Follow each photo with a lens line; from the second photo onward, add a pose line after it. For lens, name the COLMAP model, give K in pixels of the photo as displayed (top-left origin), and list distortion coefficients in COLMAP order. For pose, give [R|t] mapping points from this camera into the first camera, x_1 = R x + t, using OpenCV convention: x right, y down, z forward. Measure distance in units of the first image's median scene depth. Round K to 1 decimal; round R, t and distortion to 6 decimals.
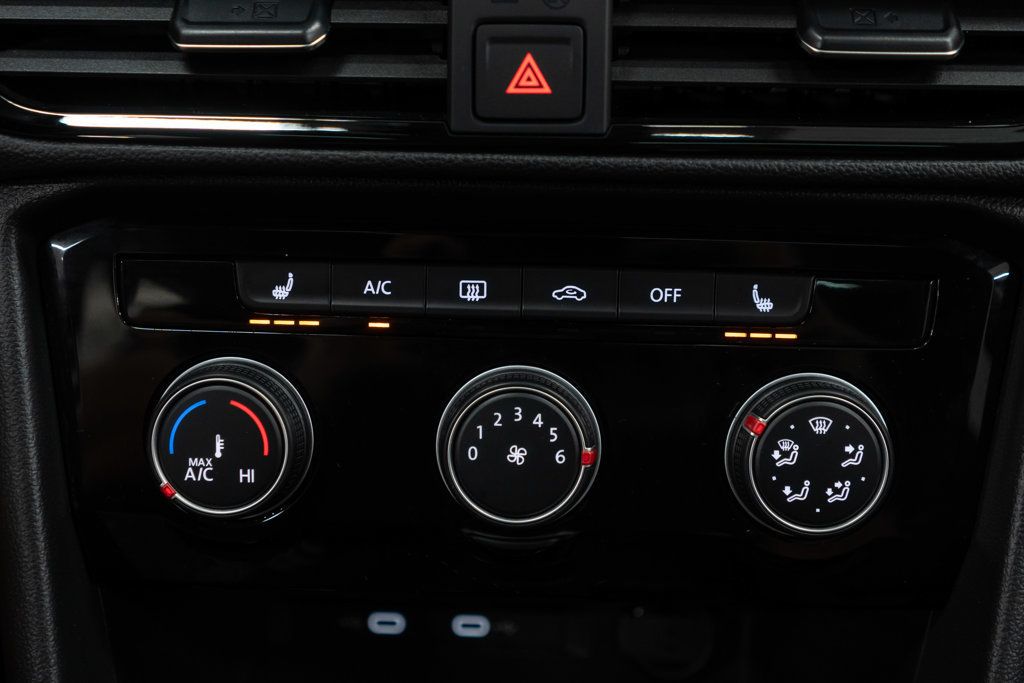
lens RADIAL K [[1204.7, 0, 514.2], [0, 1204.7, 342.7], [0, 0, 1]] dist [-0.022378, 0.000000]
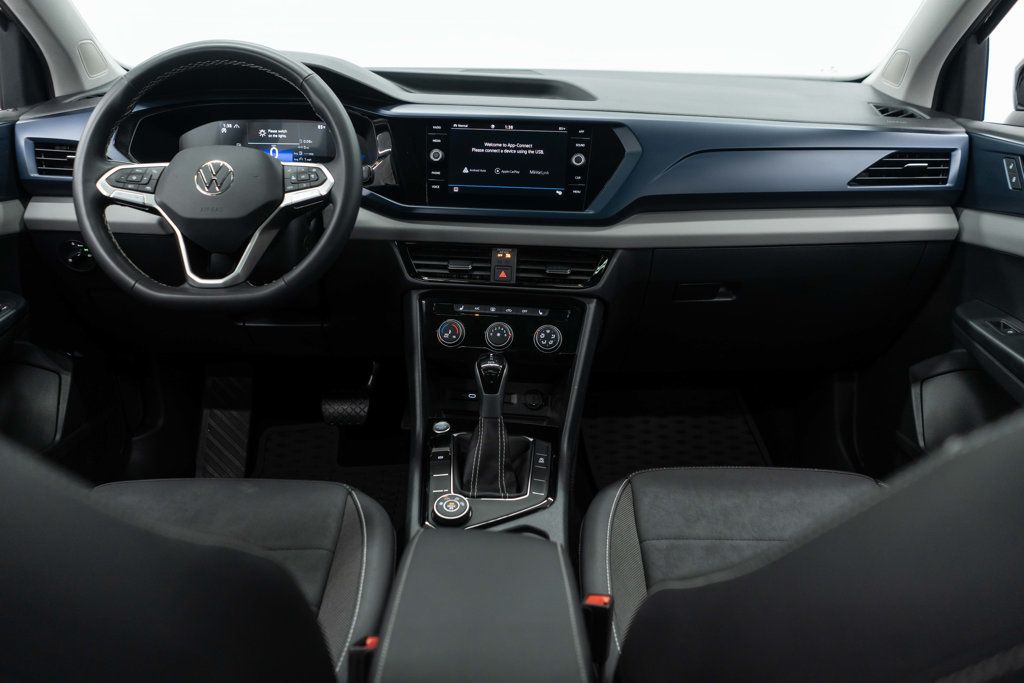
lens RADIAL K [[802.1, 0, 509.9], [0, 802.1, 343.1], [0, 0, 1]] dist [-0.007975, -0.008222]
pose [[0.998474, 0.039049, -0.039056, 0.220793], [-0.046103, 0.978686, -0.200123, 0.949322], [0.030409, 0.201618, 0.978992, -2.983158]]
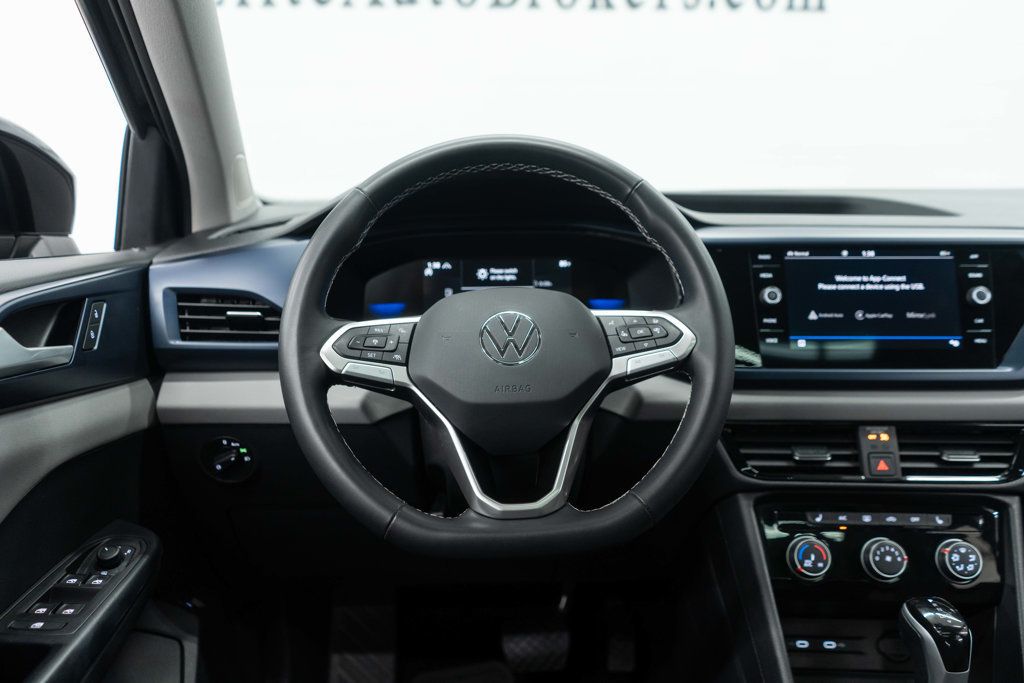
lens RADIAL K [[802.1, 0, 506.6], [0, 802.1, 339.3], [0, 0, 1]] dist [-0.007975, -0.008222]
pose [[0.999988, -0.001366, -0.004676, -1.258884], [-0.000521, 0.924421, -0.381373, 0.435085], [0.004843, 0.381371, 0.924410, -1.751654]]
